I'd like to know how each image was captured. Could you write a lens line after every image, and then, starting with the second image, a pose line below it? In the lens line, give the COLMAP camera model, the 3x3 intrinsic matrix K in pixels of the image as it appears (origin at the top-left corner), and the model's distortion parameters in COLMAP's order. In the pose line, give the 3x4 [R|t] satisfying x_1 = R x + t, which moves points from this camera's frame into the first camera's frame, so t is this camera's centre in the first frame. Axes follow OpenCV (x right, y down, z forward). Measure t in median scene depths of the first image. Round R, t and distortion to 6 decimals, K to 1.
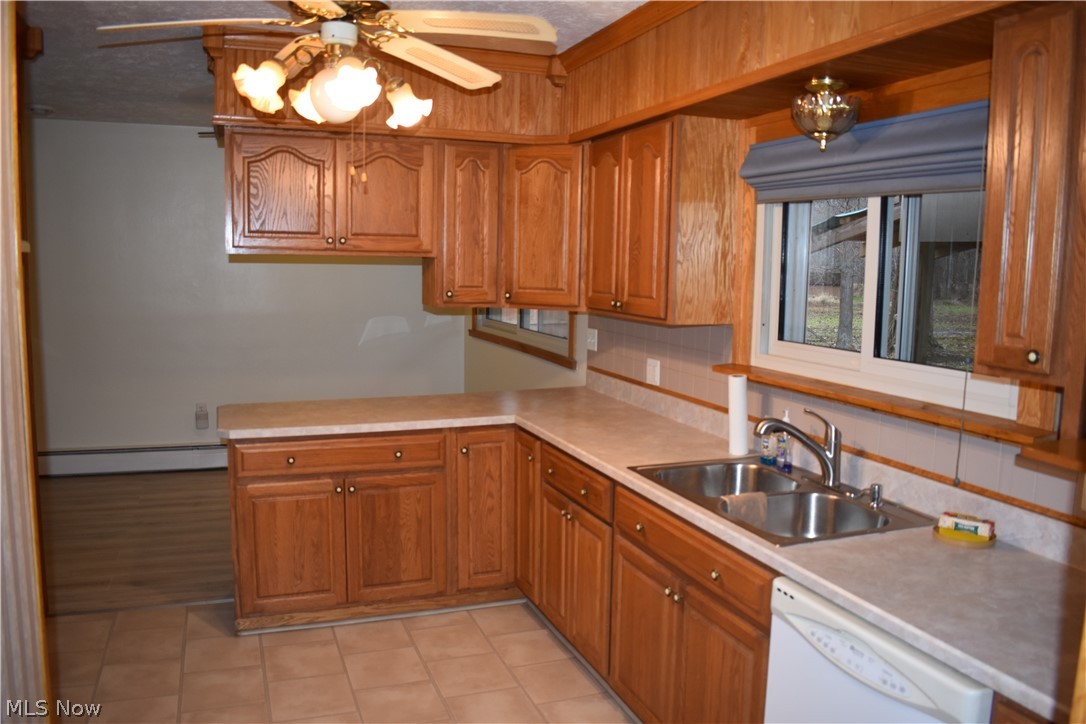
lens RADIAL K [[855.0, 0, 543.0], [0, 855.0, 362.0], [0, 0, 1]] dist [-0.090383, 0.010121]
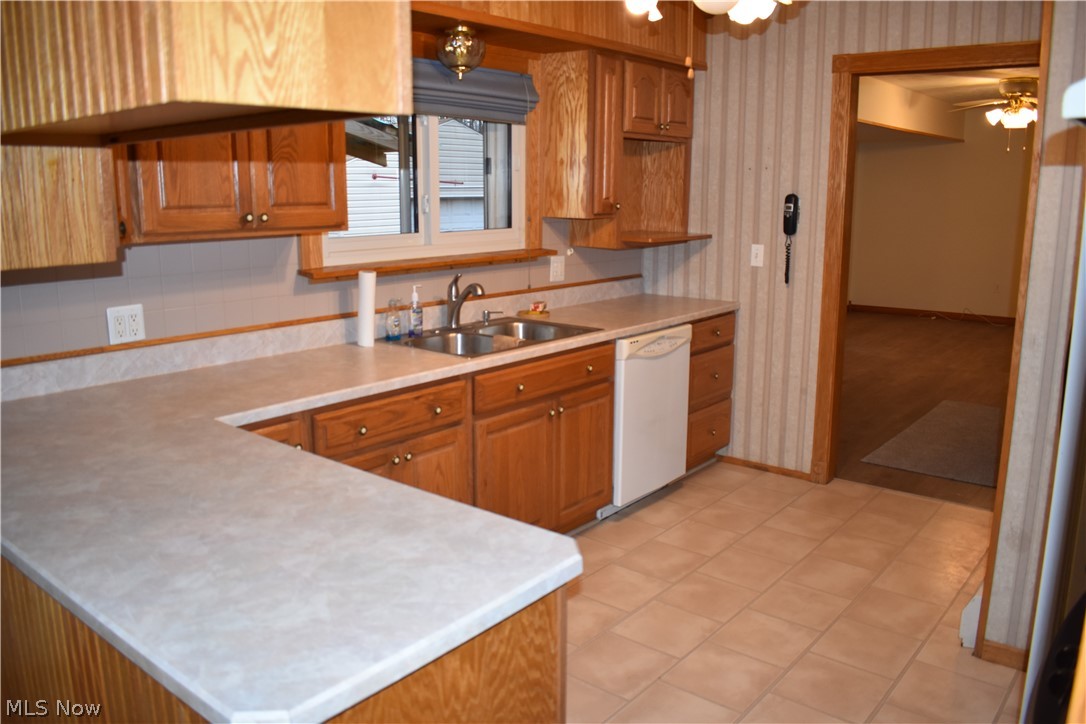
lens RADIAL K [[855.0, 0, 543.0], [0, 855.0, 362.0], [0, 0, 1]] dist [-0.090383, 0.010121]
pose [[-0.497130, -0.192536, 0.846045, -0.943724], [0.093137, 0.957595, 0.272649, -0.171418], [-0.862663, 0.214340, -0.458117, 1.559862]]
